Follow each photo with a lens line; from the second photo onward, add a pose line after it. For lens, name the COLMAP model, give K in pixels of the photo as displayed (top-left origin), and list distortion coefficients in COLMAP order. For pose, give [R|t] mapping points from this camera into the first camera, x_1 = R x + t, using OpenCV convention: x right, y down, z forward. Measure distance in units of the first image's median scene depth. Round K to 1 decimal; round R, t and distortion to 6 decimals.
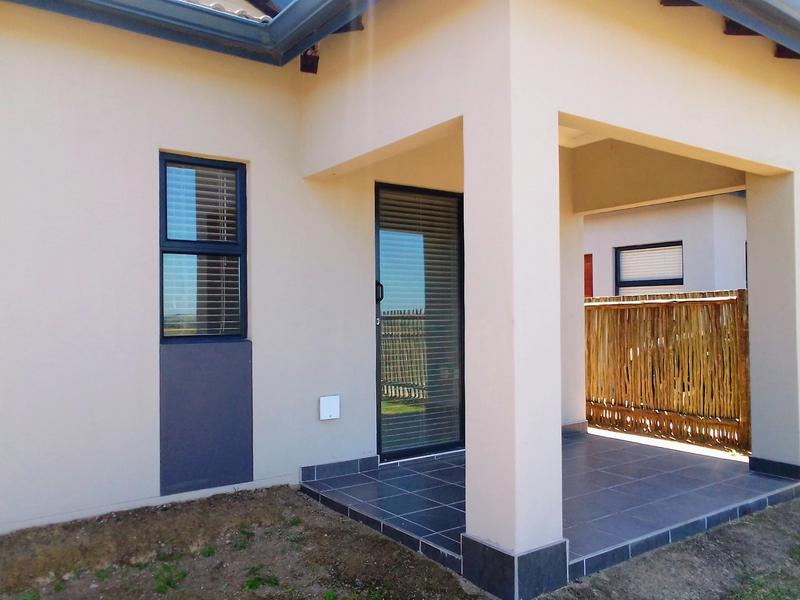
lens RADIAL K [[628.9, 0, 406.0], [0, 628.9, 306.2], [0, 0, 1]] dist [0.003943, 0.007803]
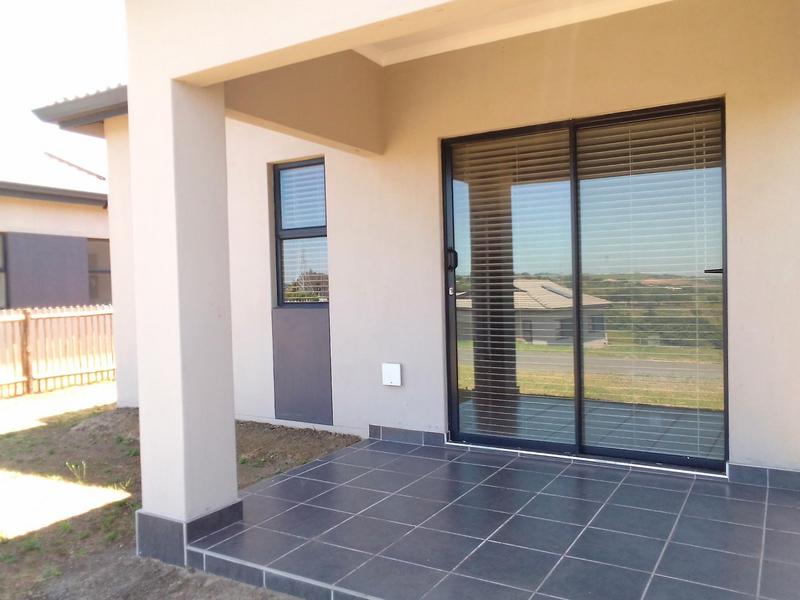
lens RADIAL K [[628.9, 0, 405.4], [0, 628.9, 304.1], [0, 0, 1]] dist [0.003943, 0.007803]
pose [[0.396811, 0.018687, -0.917710, 0.923729], [0.030372, 0.998978, 0.033475, 0.014706], [0.917398, -0.041156, 0.395838, 0.690913]]
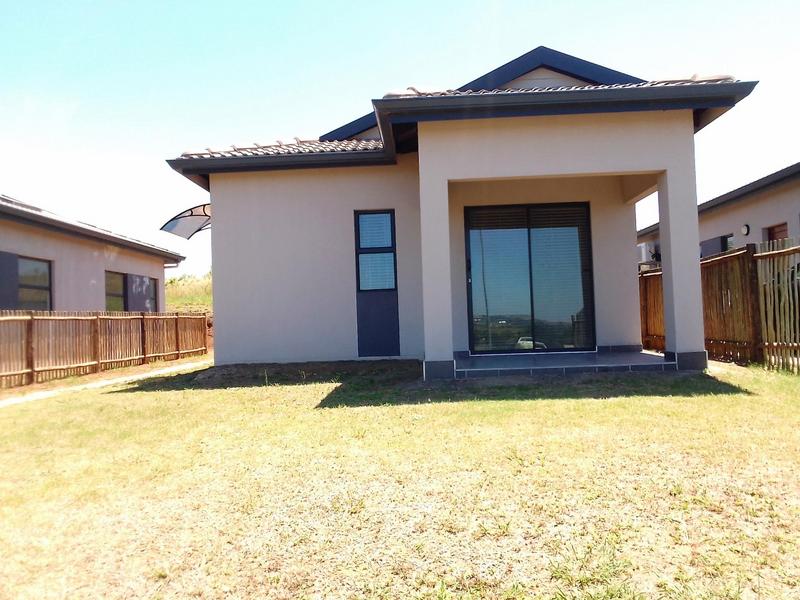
lens RADIAL K [[628.9, 0, 396.9], [0, 628.9, 299.7], [0, 0, 1]] dist [0.003943, 0.007803]
pose [[0.773211, -0.045073, -0.632545, 1.159617], [0.041581, 0.998928, -0.020352, 0.134371], [0.632785, -0.010565, 0.774256, -0.696113]]
